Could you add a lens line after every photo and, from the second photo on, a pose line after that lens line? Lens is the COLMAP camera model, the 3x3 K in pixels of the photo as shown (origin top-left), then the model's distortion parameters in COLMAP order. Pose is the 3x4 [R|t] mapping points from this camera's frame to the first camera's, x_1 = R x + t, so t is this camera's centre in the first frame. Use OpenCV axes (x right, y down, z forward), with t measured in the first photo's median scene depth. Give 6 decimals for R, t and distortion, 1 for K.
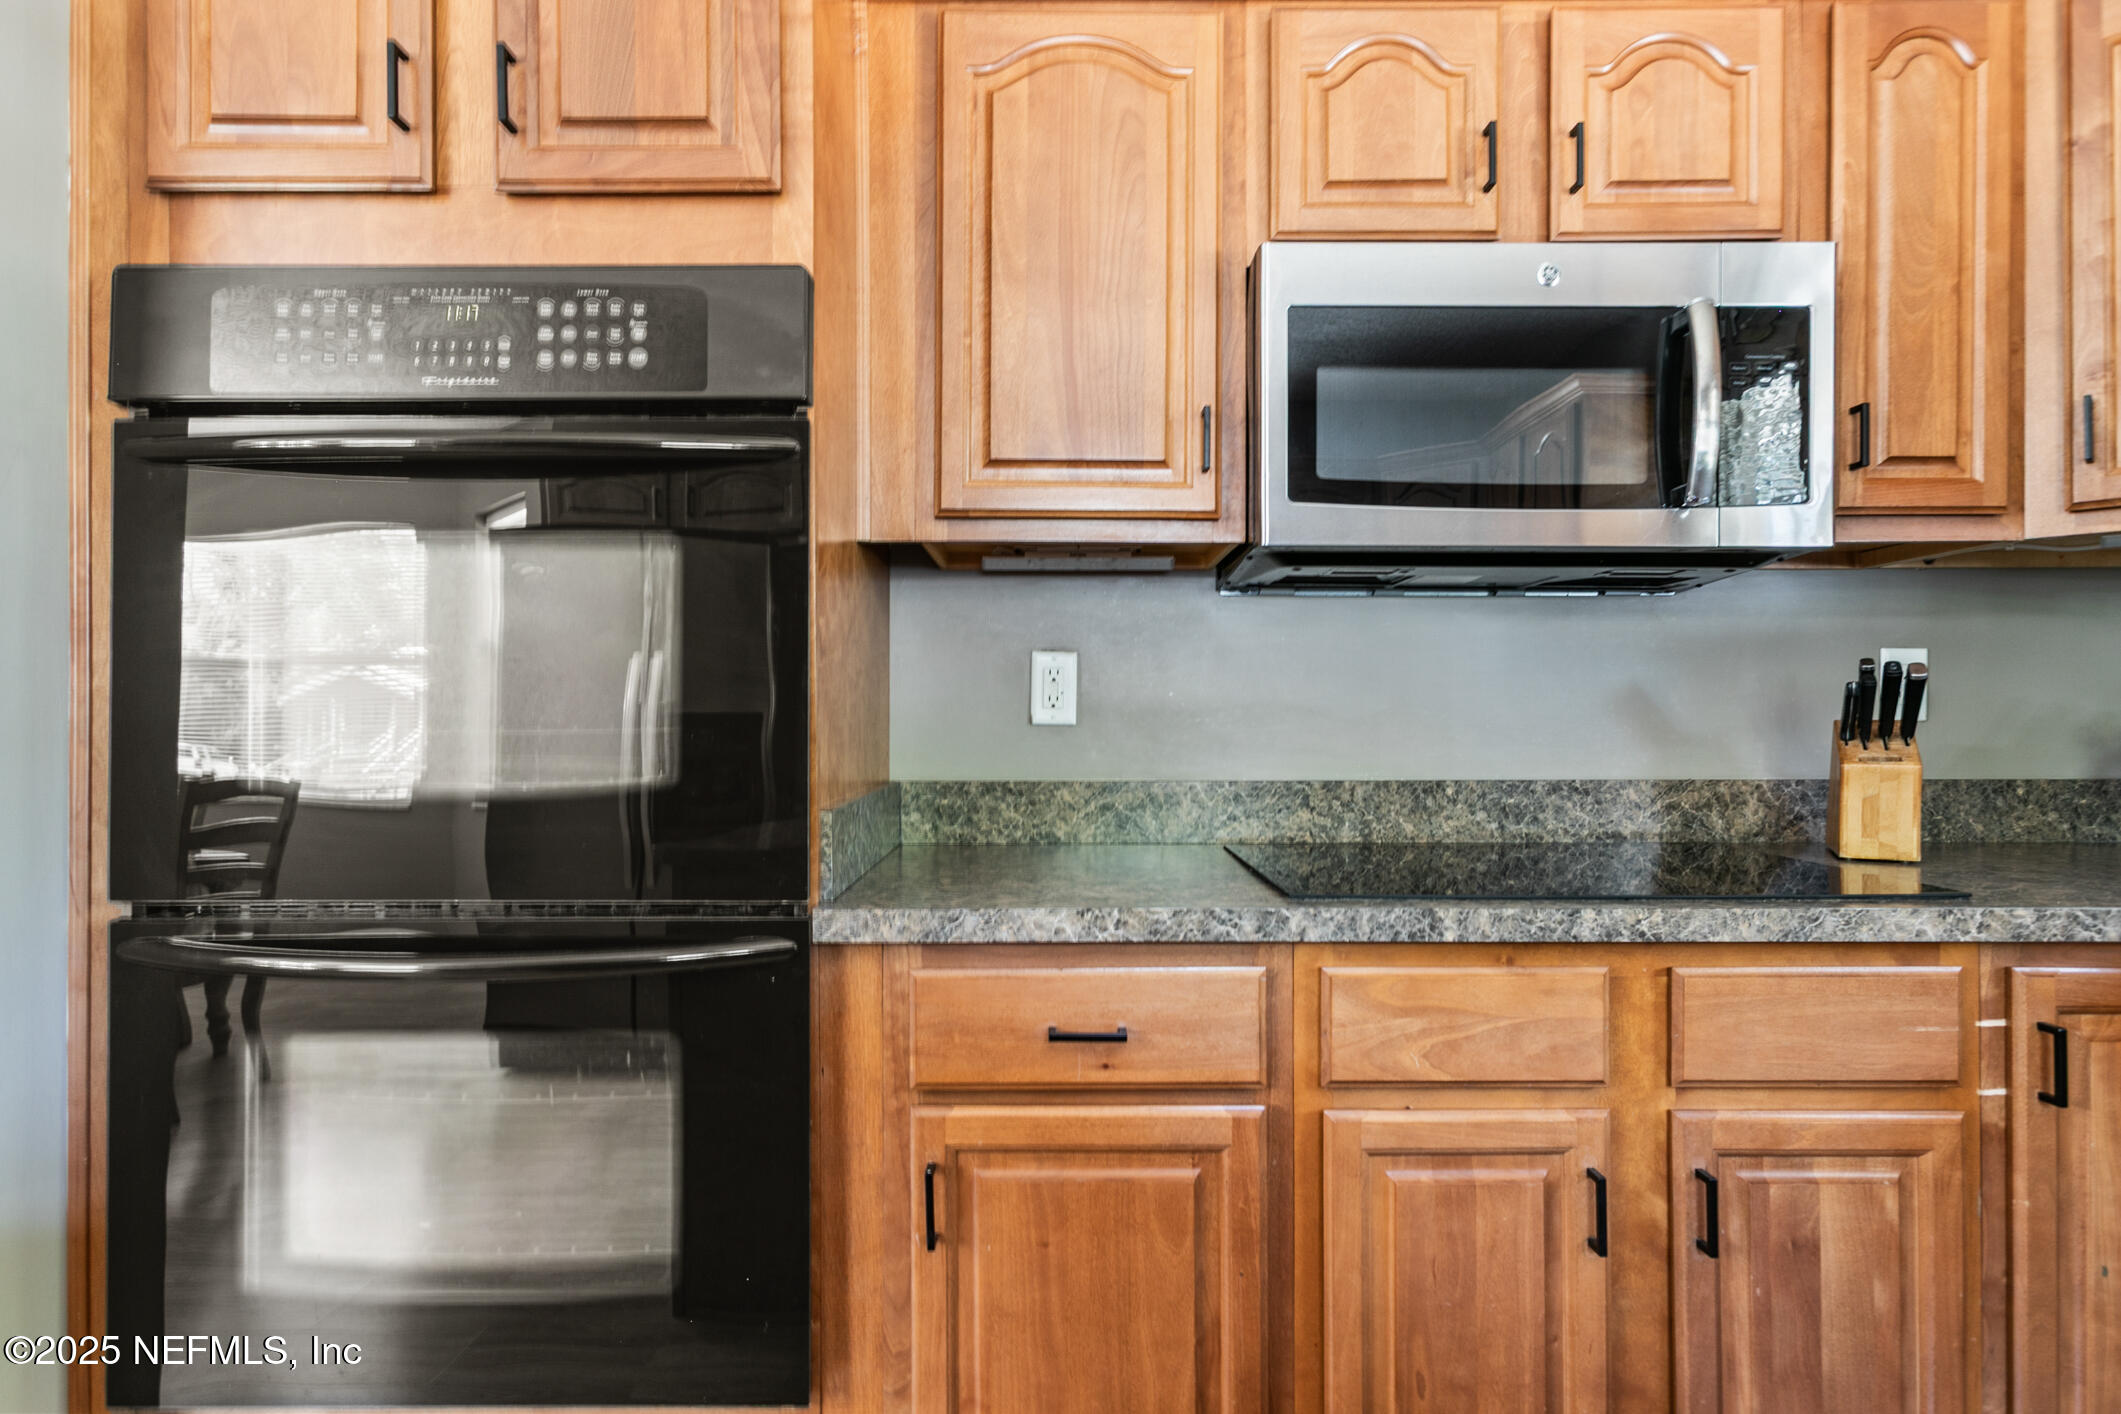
lens RADIAL K [[1162.6, 0, 1060.5], [0, 1162.6, 707.0], [0, 0, 1]] dist [0.003724, 0.001807]
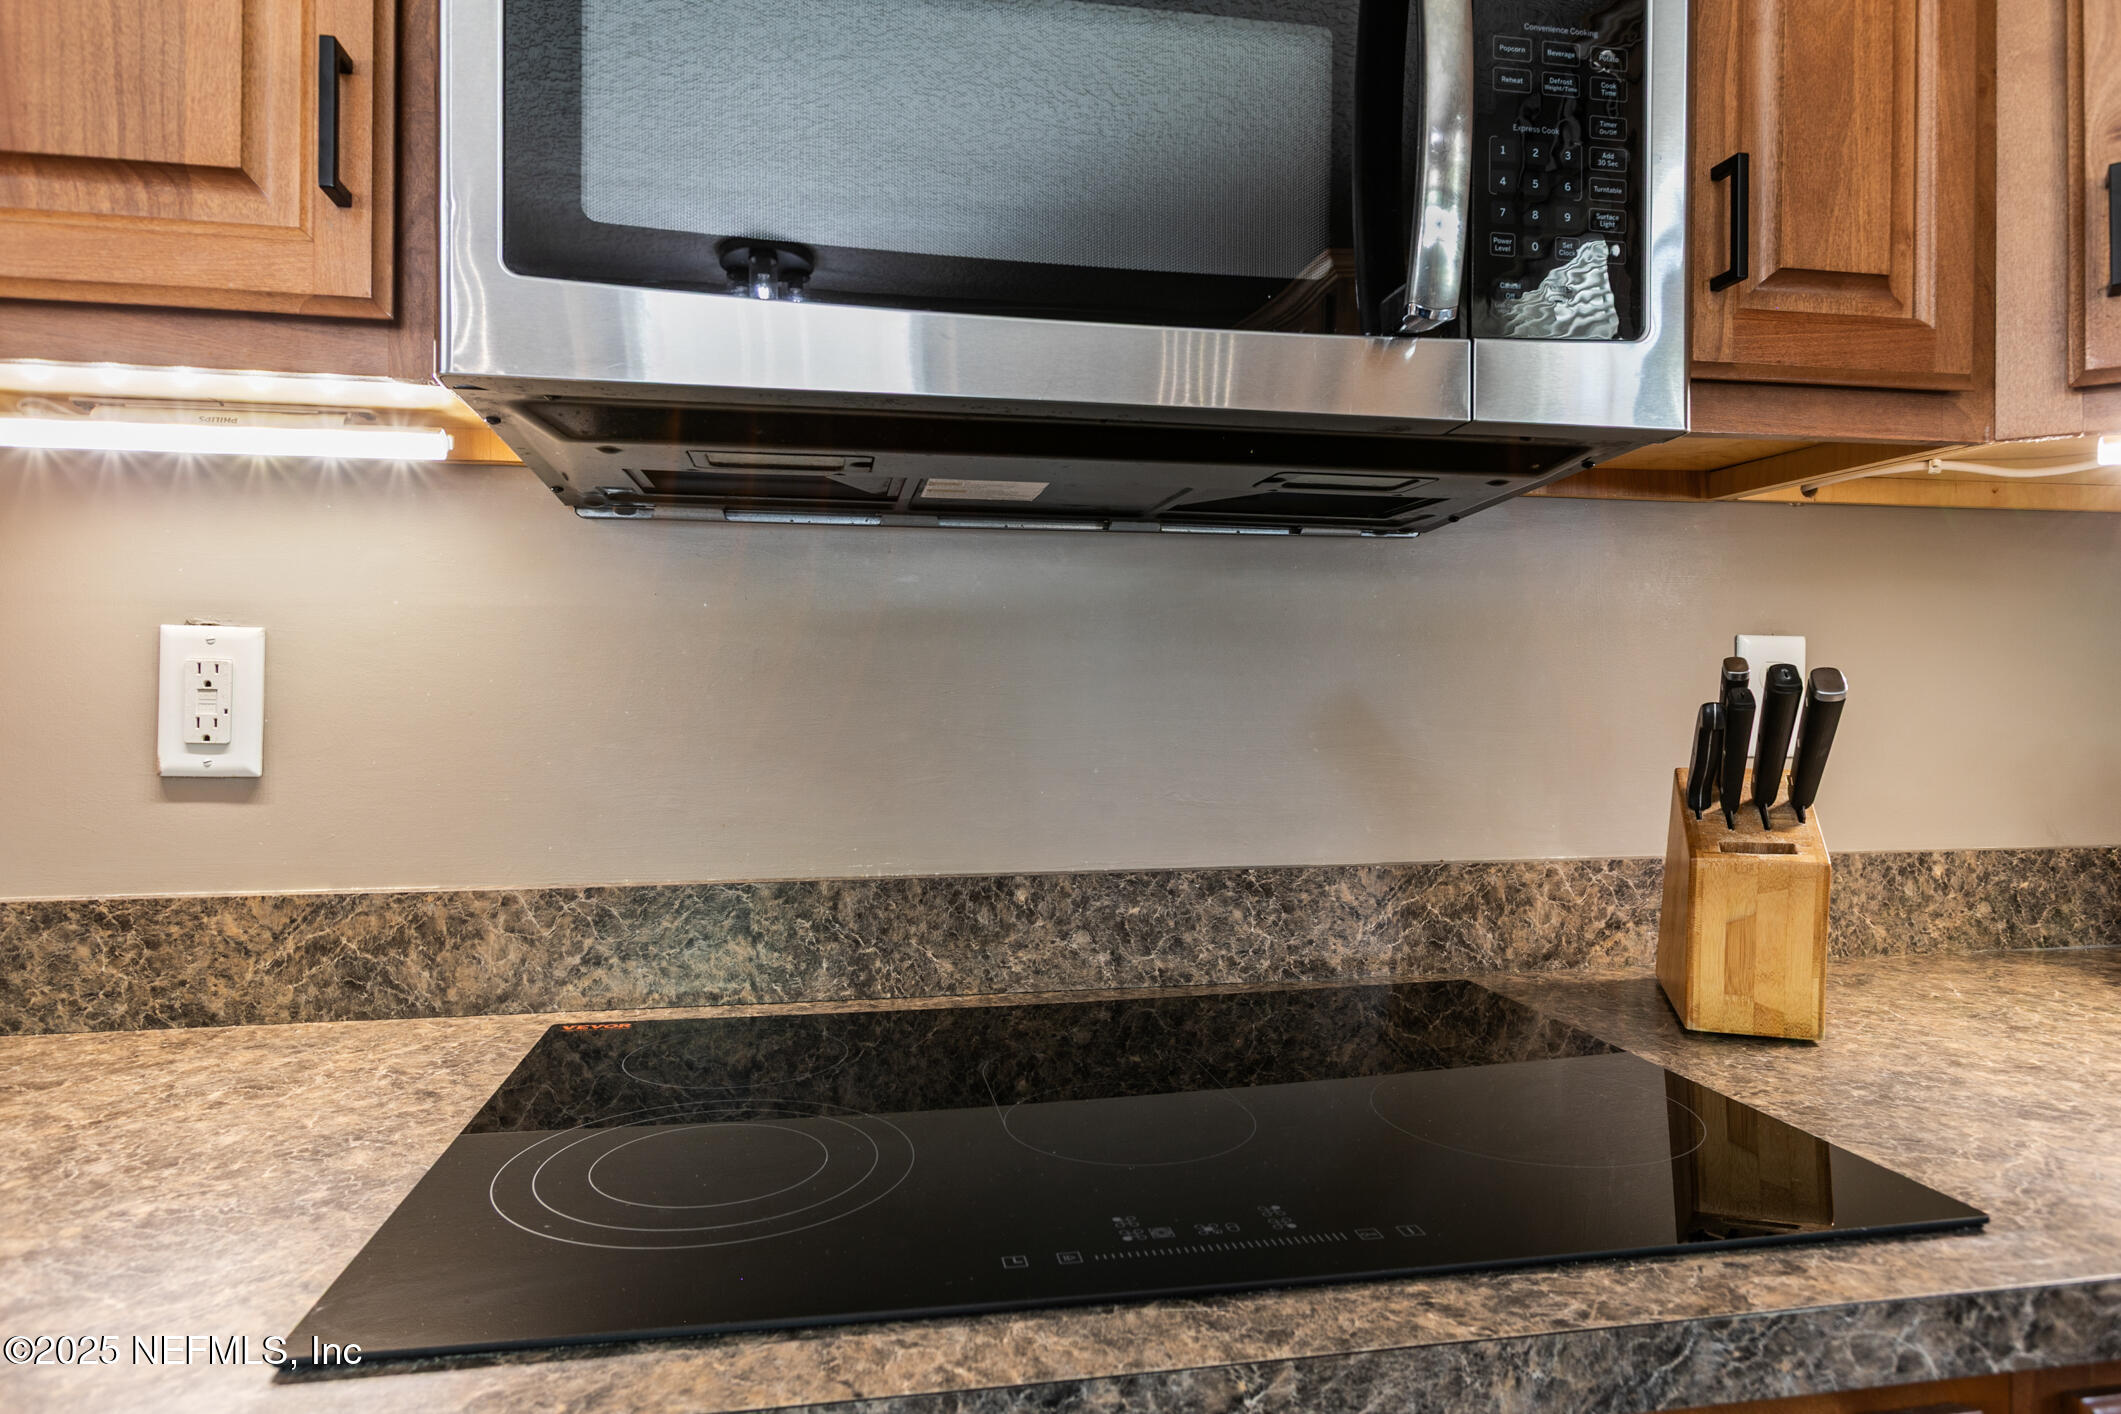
lens RADIAL K [[1378.3, 0, 1060.1], [0, 1378.3, 682.7], [0, 0, 1]] dist [-0.008755, 0.003749]
pose [[0.981447, 0.003891, 0.191693, 0.247213], [-0.003591, 0.999992, -0.001913, -0.025348], [-0.191699, 0.001189, 0.981453, 0.406061]]
